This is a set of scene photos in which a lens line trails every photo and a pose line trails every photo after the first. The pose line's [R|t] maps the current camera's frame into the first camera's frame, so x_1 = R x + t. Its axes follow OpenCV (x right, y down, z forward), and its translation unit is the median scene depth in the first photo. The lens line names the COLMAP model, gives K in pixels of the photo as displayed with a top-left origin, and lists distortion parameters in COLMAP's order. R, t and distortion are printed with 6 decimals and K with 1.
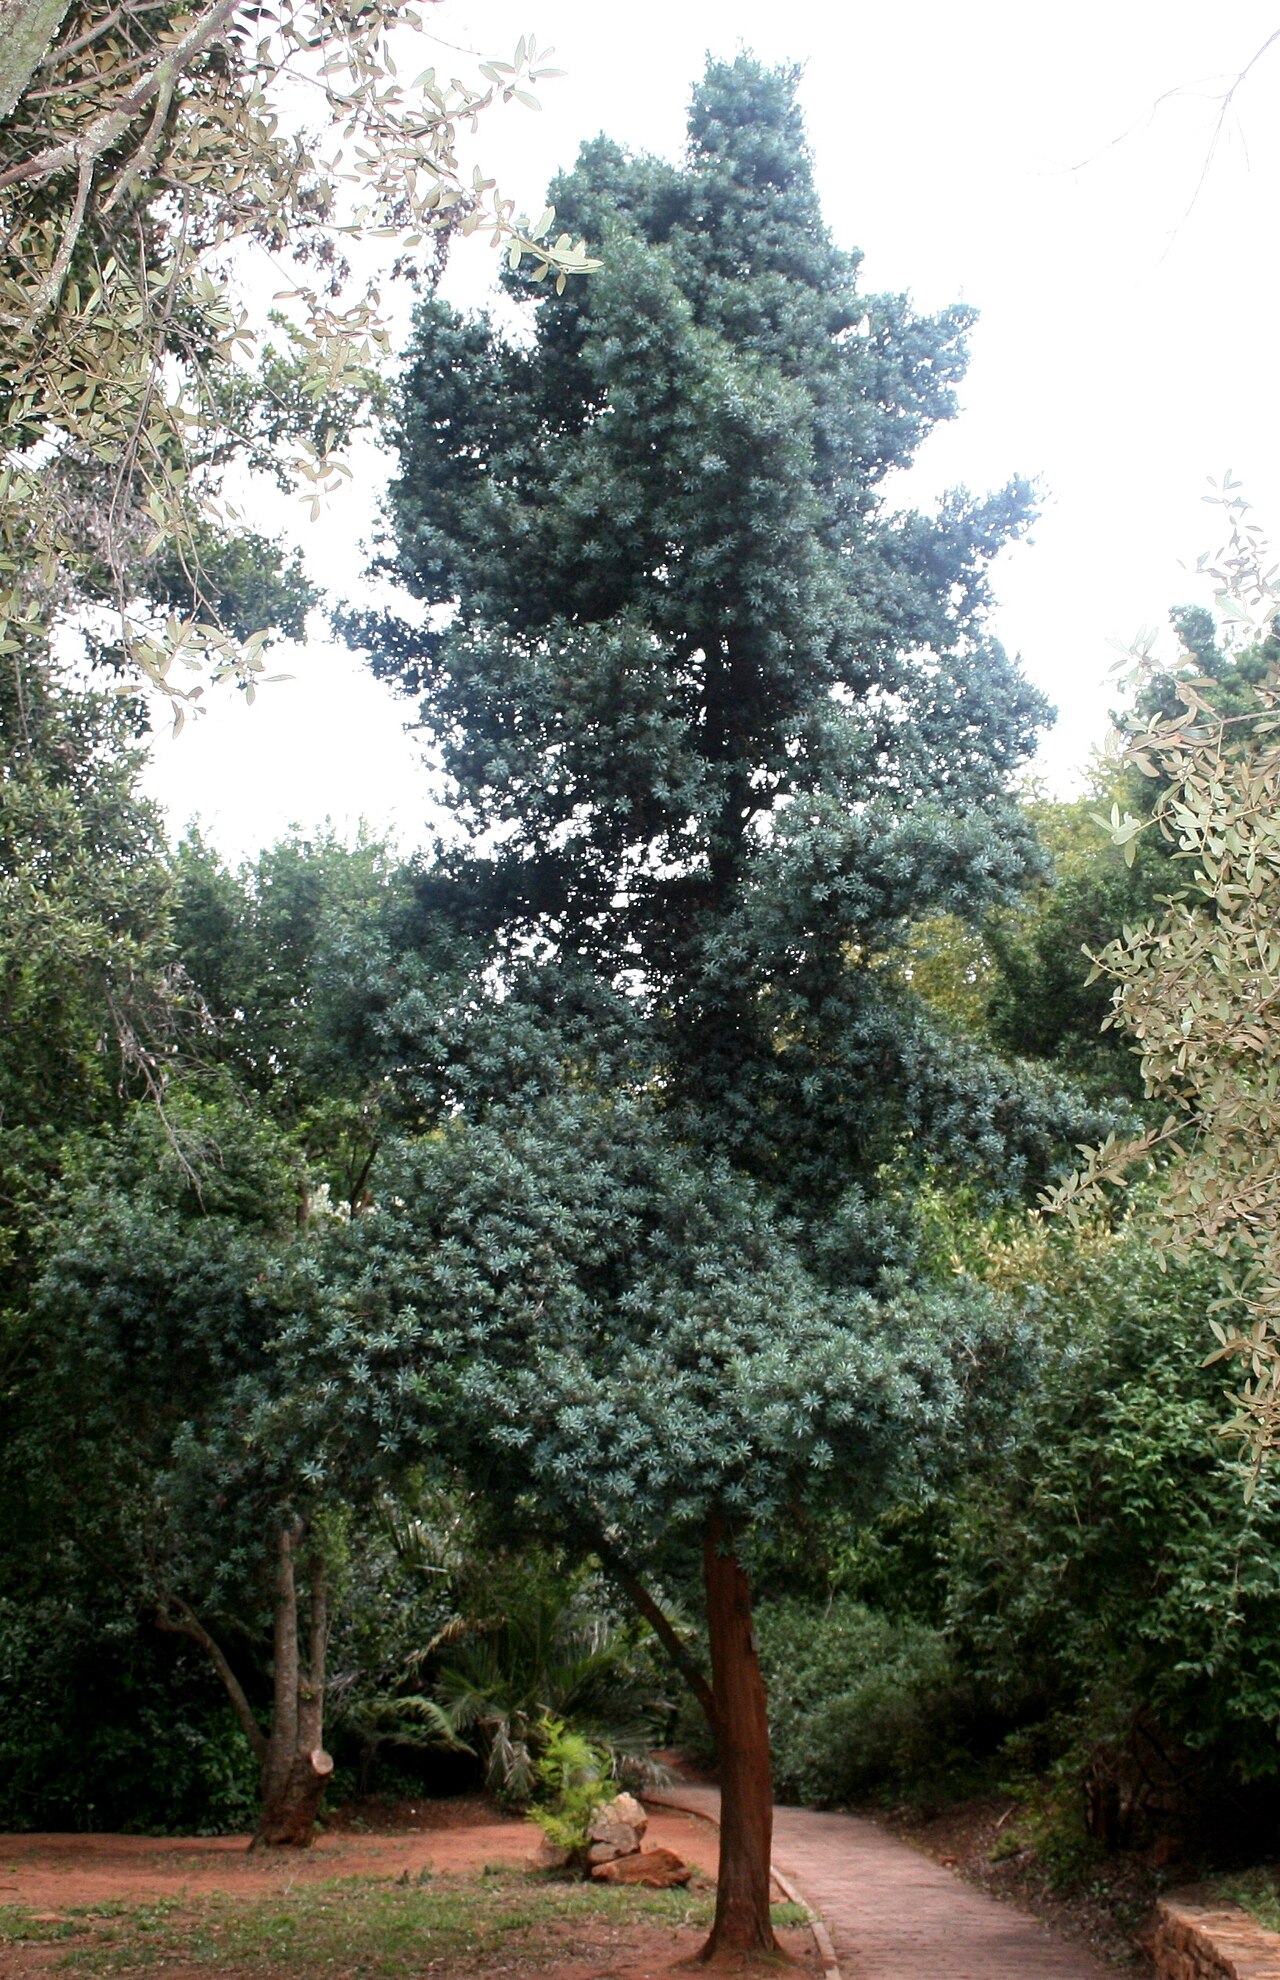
lens RADIAL K [[2340.2, 0, 640.8], [0, 2340.2, 988.7], [0, 0, 1]] dist [-0.124884, 0.000000]
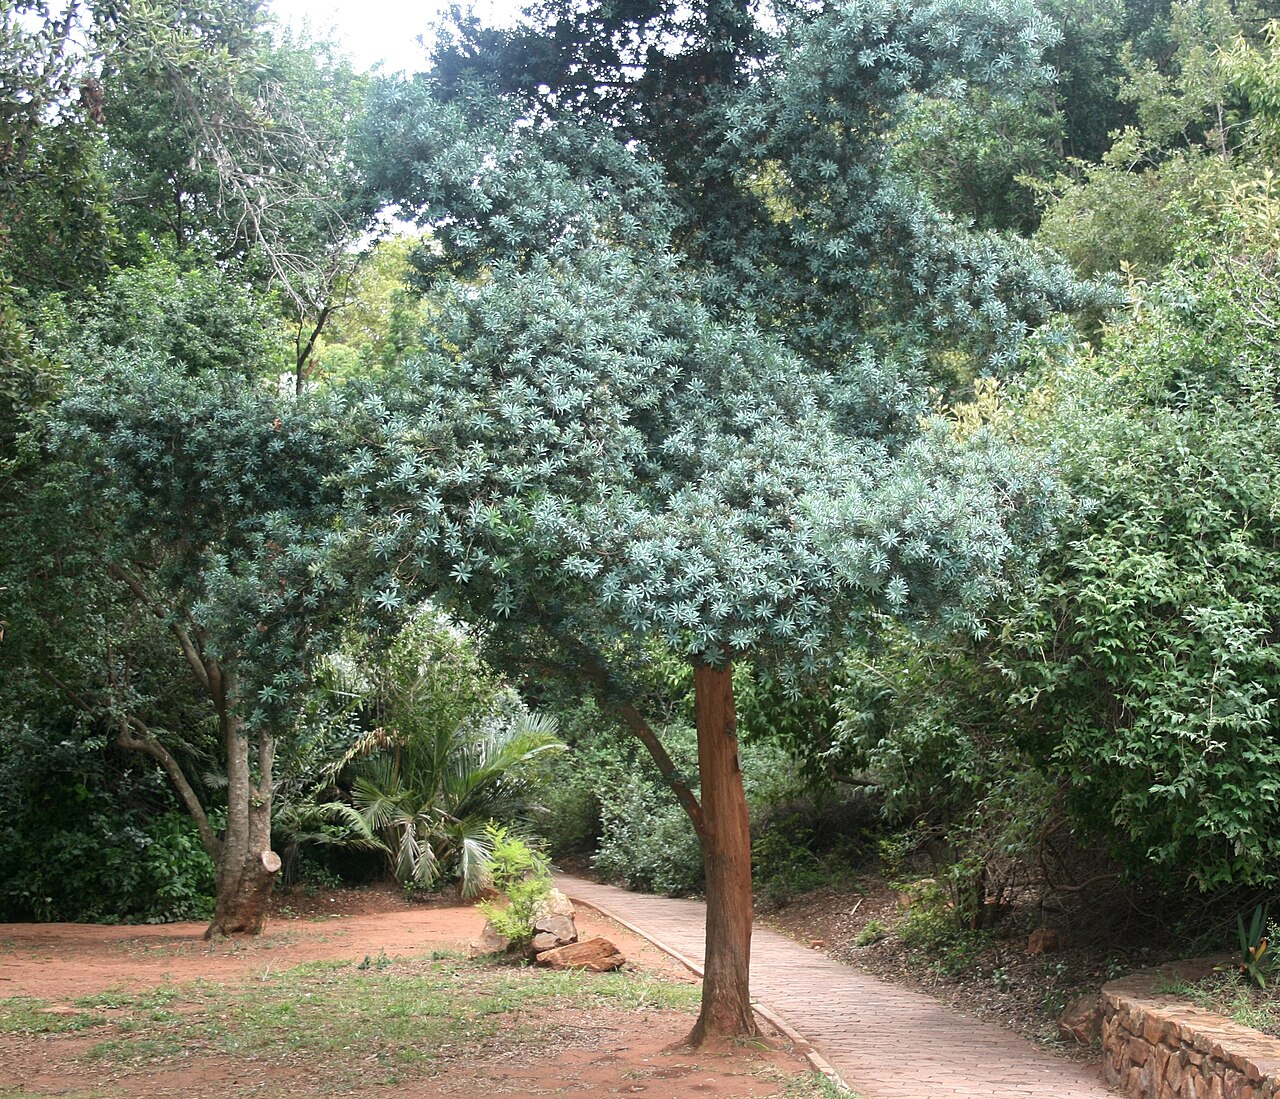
lens RADIAL K [[1890.8, 0, 640.1], [0, 1890.8, 551.2], [0, 0, 1]] dist [-0.066032, 0.000000]
pose [[0.993242, 0.017651, 0.114711, -0.109143], [-0.036578, 0.985605, 0.165059, 0.038438], [-0.110146, -0.168140, 0.979590, 0.147653]]
